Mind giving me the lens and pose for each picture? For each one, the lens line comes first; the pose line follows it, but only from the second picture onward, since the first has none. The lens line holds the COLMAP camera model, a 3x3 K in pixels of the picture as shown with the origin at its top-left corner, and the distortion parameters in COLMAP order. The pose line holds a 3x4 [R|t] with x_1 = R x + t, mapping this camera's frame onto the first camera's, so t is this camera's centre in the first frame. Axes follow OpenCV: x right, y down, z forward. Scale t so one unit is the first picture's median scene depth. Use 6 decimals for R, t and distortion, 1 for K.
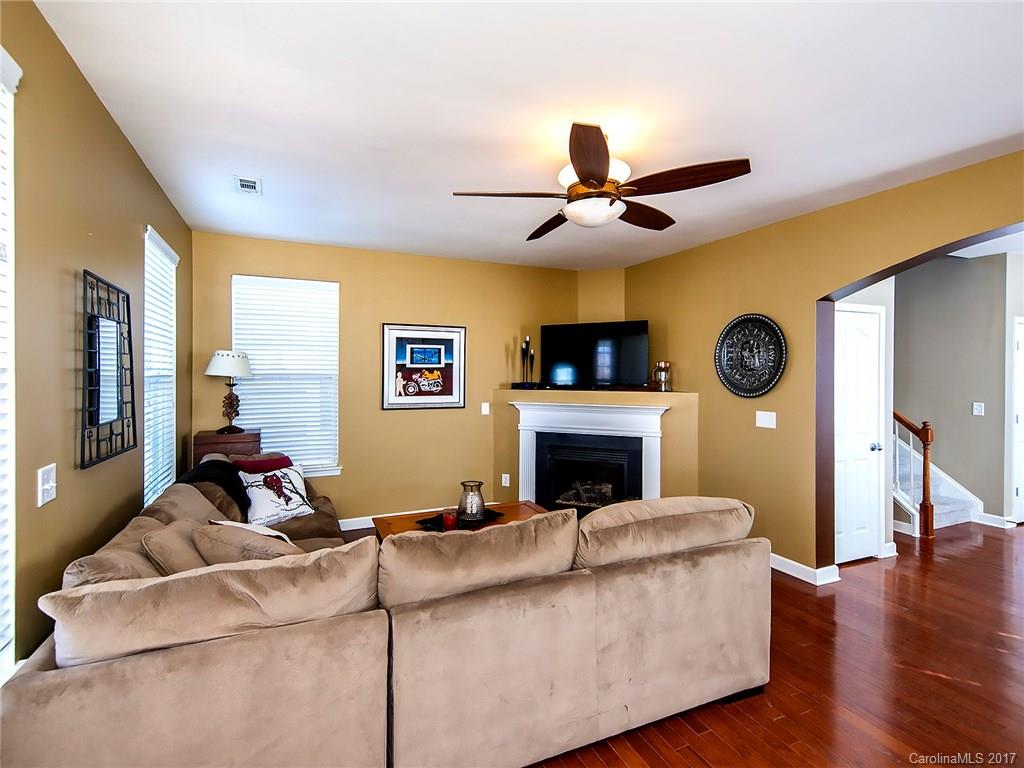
lens RADIAL K [[481.1, 0, 510.0], [0, 481.1, 373.7], [0, 0, 1]] dist [0.002627, 0.000222]
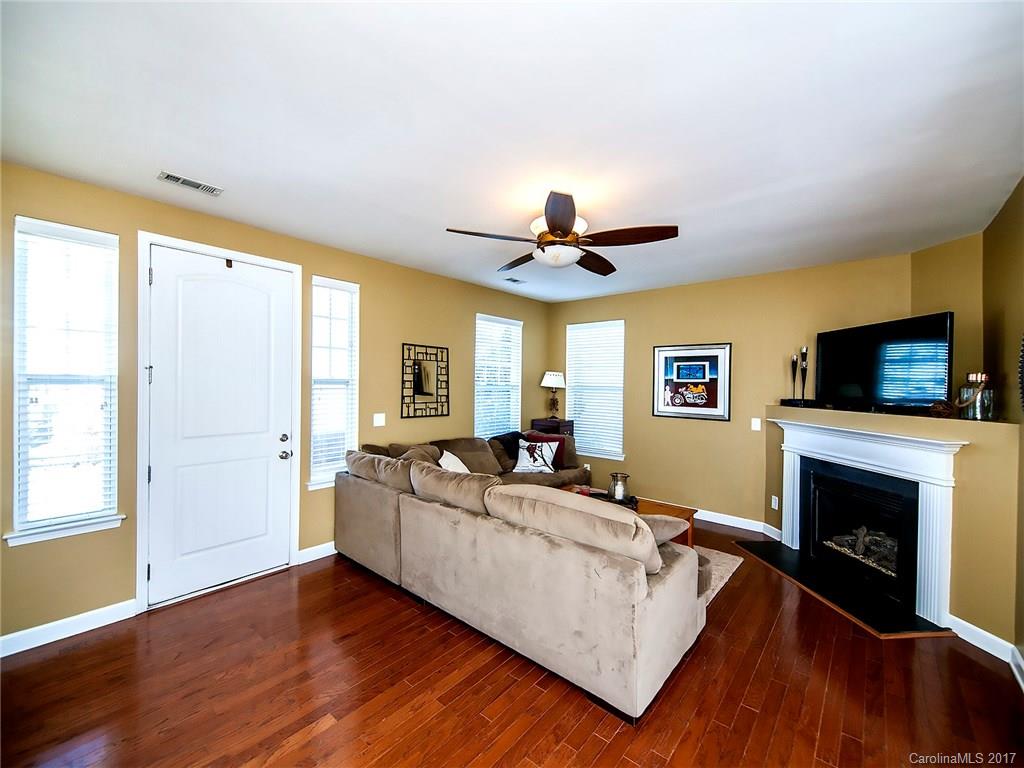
lens RADIAL K [[424.4, 0, 511.7], [0, 424.4, 387.0], [0, 0, 1]] dist [0.002768, 0.000123]
pose [[0.424906, 0.010820, -0.905173, 0.551317], [-0.016909, 0.999849, 0.004015, 0.001868], [0.905079, 0.013600, 0.425025, 0.192837]]
